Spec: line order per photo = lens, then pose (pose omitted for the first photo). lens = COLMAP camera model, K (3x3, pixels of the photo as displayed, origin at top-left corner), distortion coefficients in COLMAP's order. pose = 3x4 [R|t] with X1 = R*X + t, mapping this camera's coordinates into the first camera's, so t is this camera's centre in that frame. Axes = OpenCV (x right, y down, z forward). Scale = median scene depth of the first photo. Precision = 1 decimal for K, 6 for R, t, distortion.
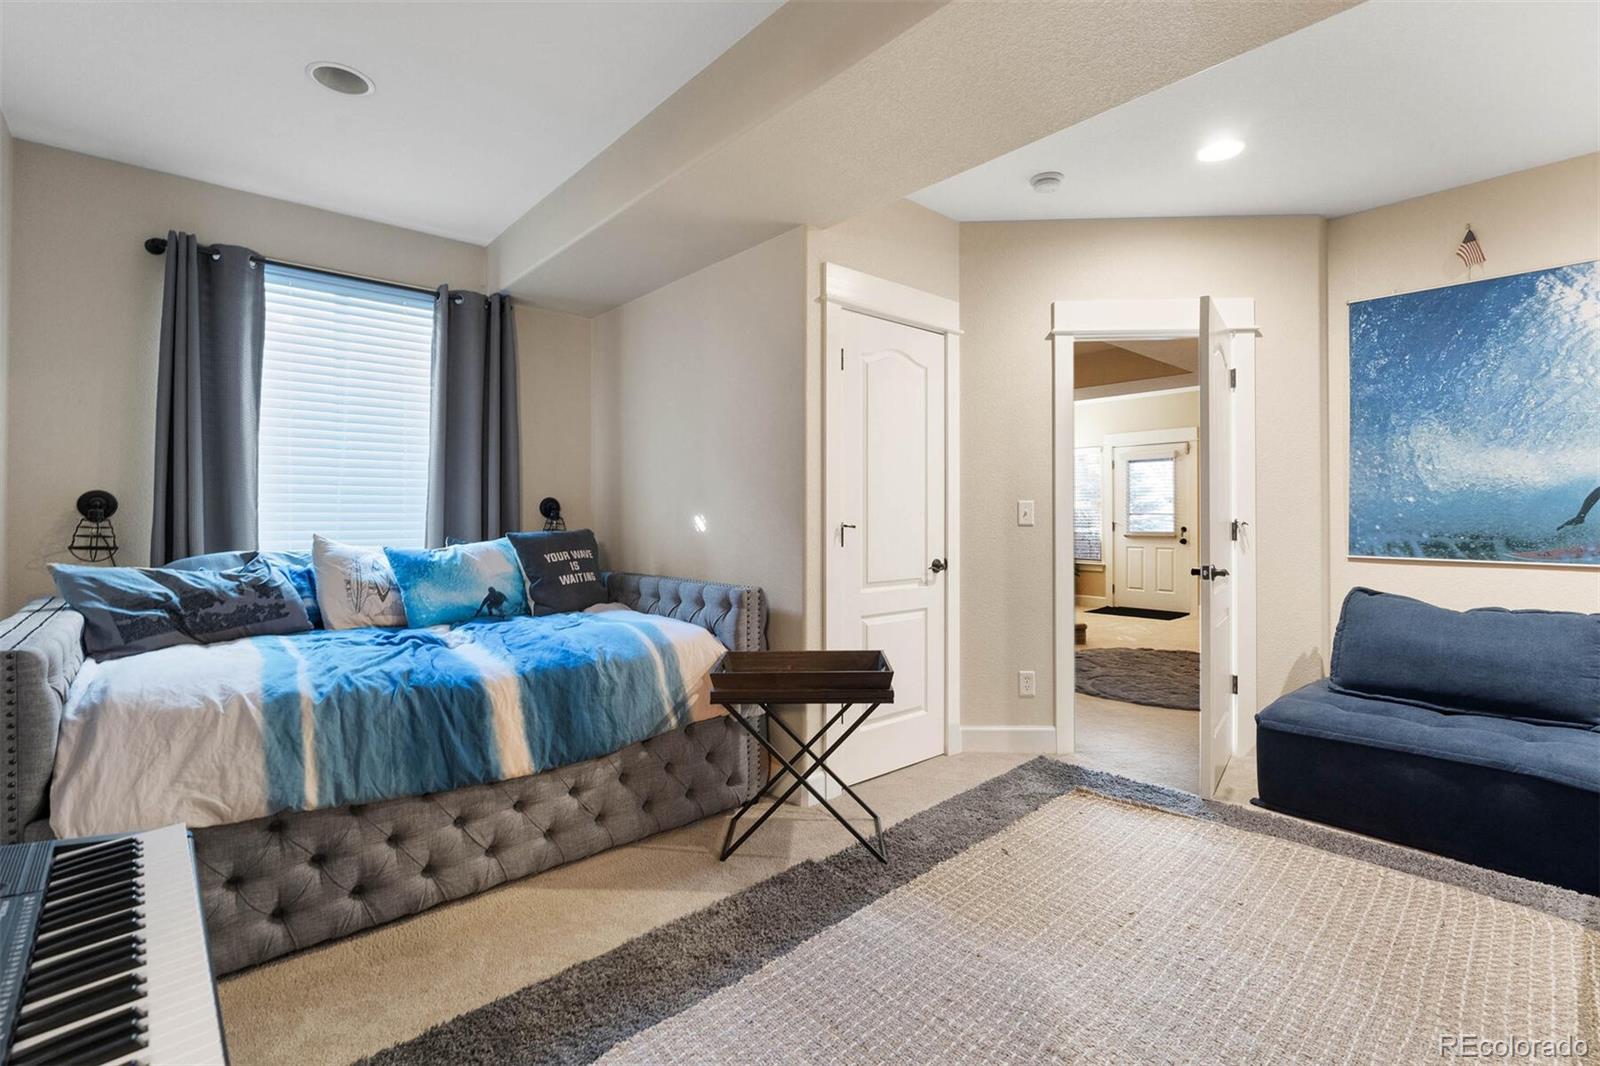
lens RADIAL K [[736.7, 0, 783.7], [0, 736.7, 510.1], [0, 0, 1]] dist [-0.008817, 0.002082]
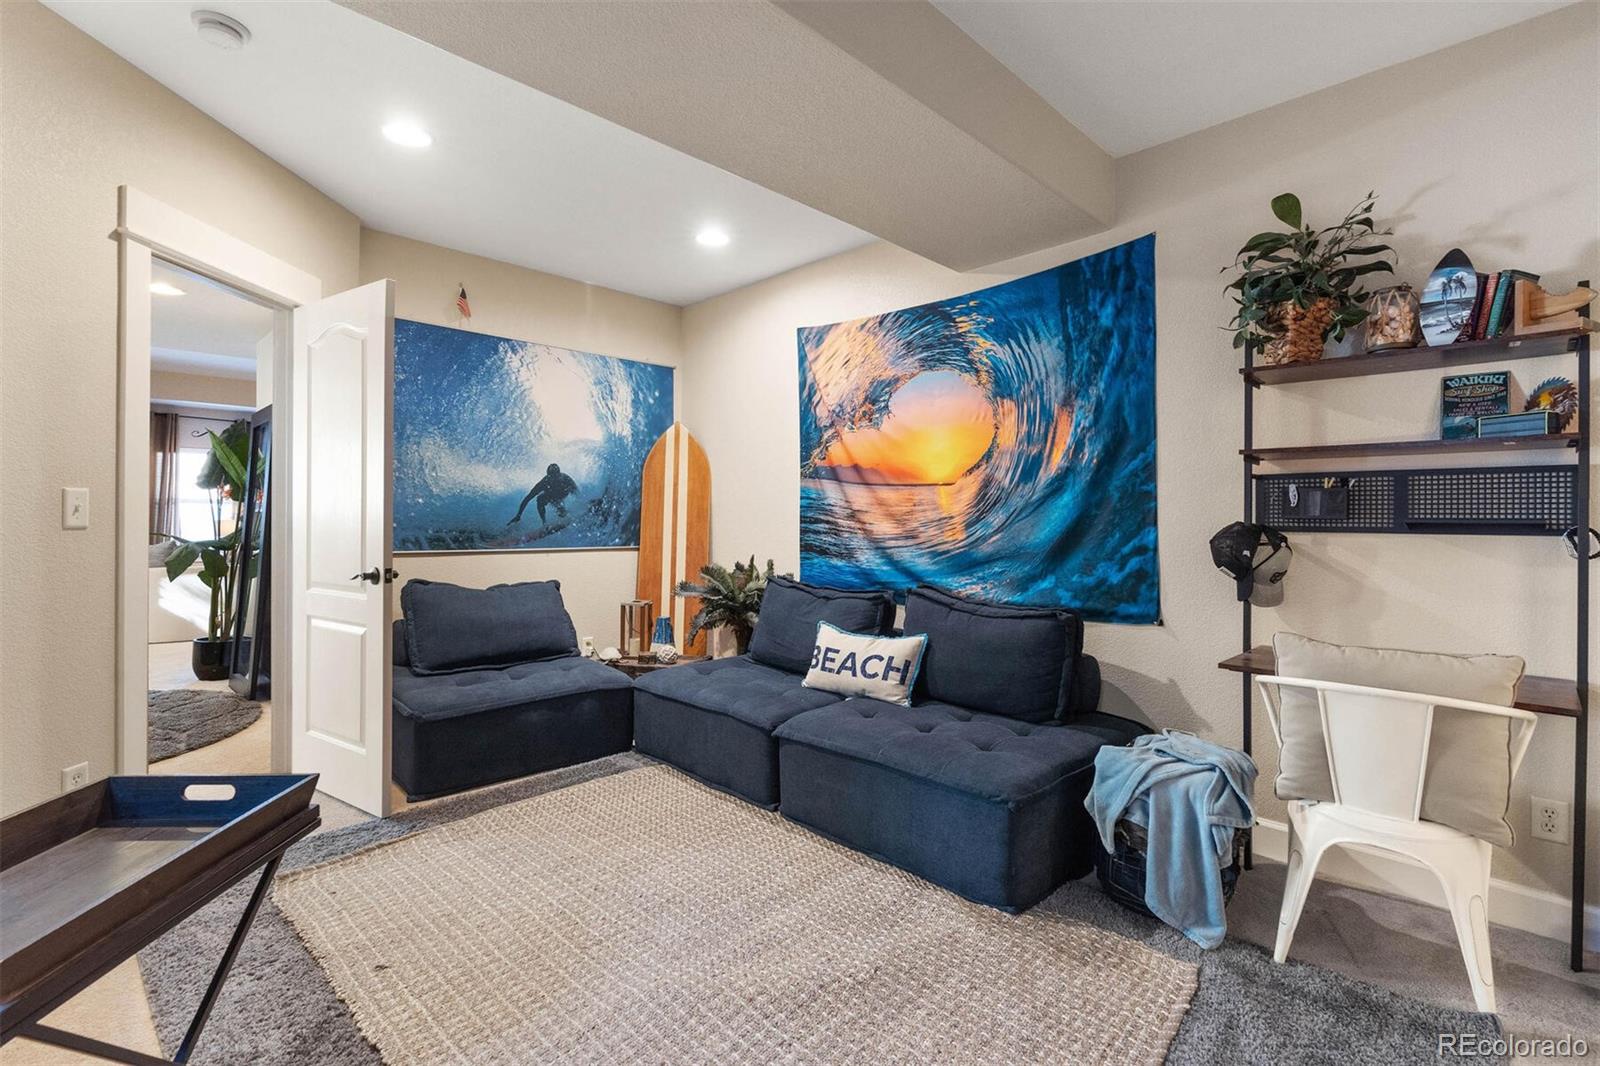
lens RADIAL K [[736.7, 0, 801.7], [0, 736.7, 518.9], [0, 0, 1]] dist [-0.008817, 0.002082]
pose [[-0.073105, -0.001792, 0.997323, -0.389287], [-0.012499, 0.999921, 0.000881, 0.006006], [-0.997246, -0.012401, -0.073121, 0.533905]]
